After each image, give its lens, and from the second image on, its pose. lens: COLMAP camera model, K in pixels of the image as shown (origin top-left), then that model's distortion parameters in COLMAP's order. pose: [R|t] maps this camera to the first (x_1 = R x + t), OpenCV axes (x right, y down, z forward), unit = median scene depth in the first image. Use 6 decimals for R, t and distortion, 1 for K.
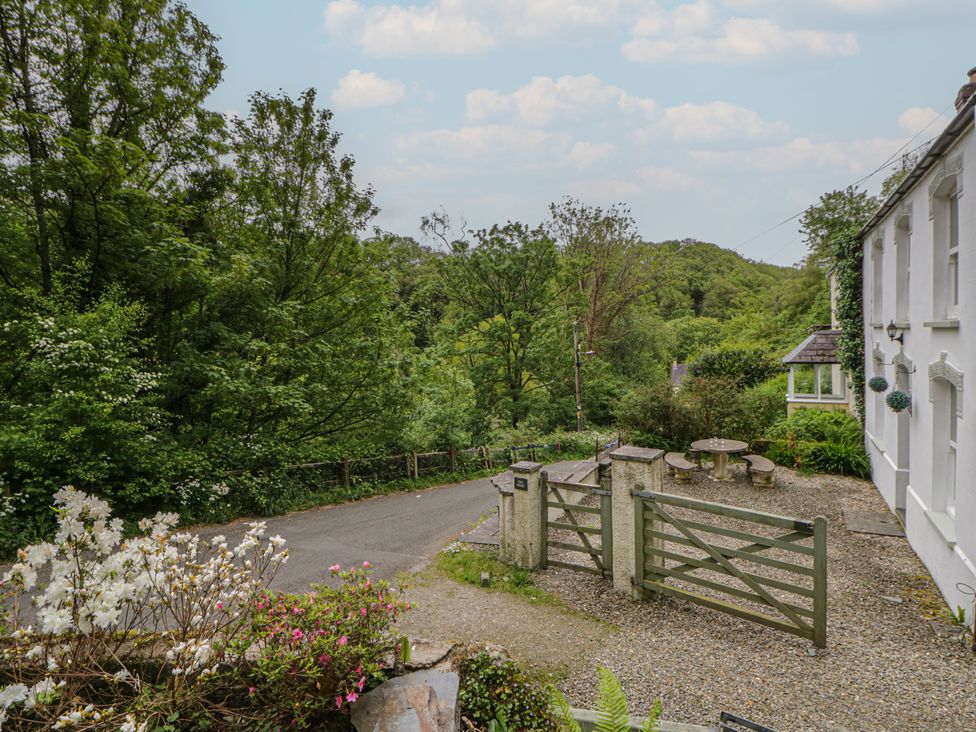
lens RADIAL K [[555.5, 0, 492.5], [0, 555.5, 336.7], [0, 0, 1]] dist [-0.000348, -0.000929]
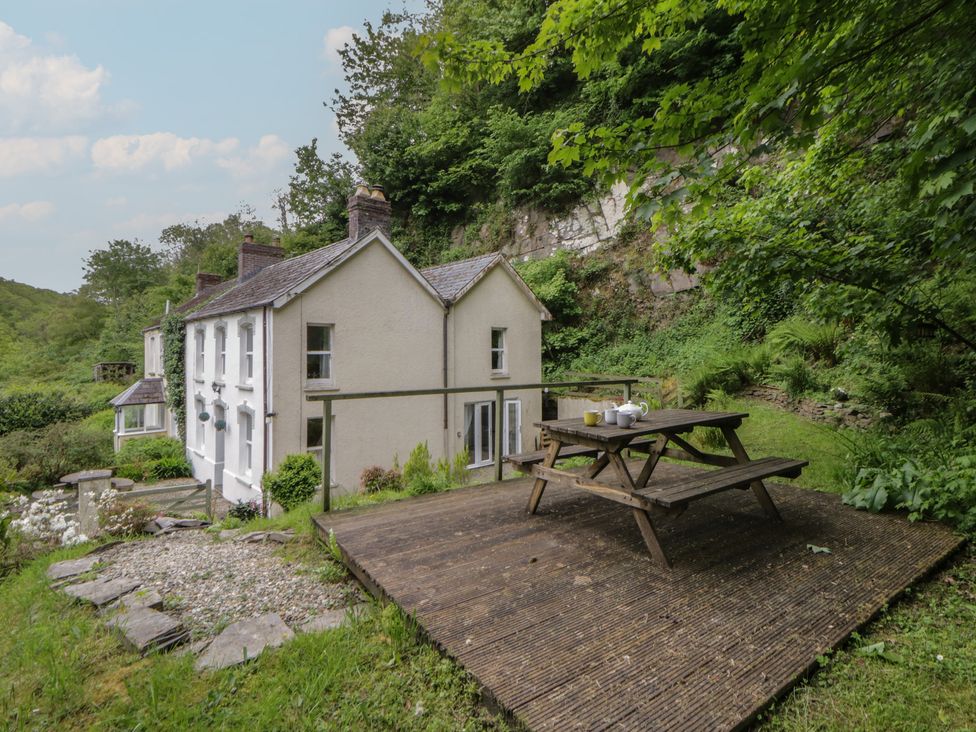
lens RADIAL K [[555.5, 0, 492.5], [0, 555.5, 336.7], [0, 0, 1]] dist [-0.000348, -0.000929]
pose [[0.389646, 0.030889, 0.920446, -0.407358], [0.016508, 0.999043, -0.040515, -0.057578], [-0.920817, 0.030982, 0.388763, -0.371812]]
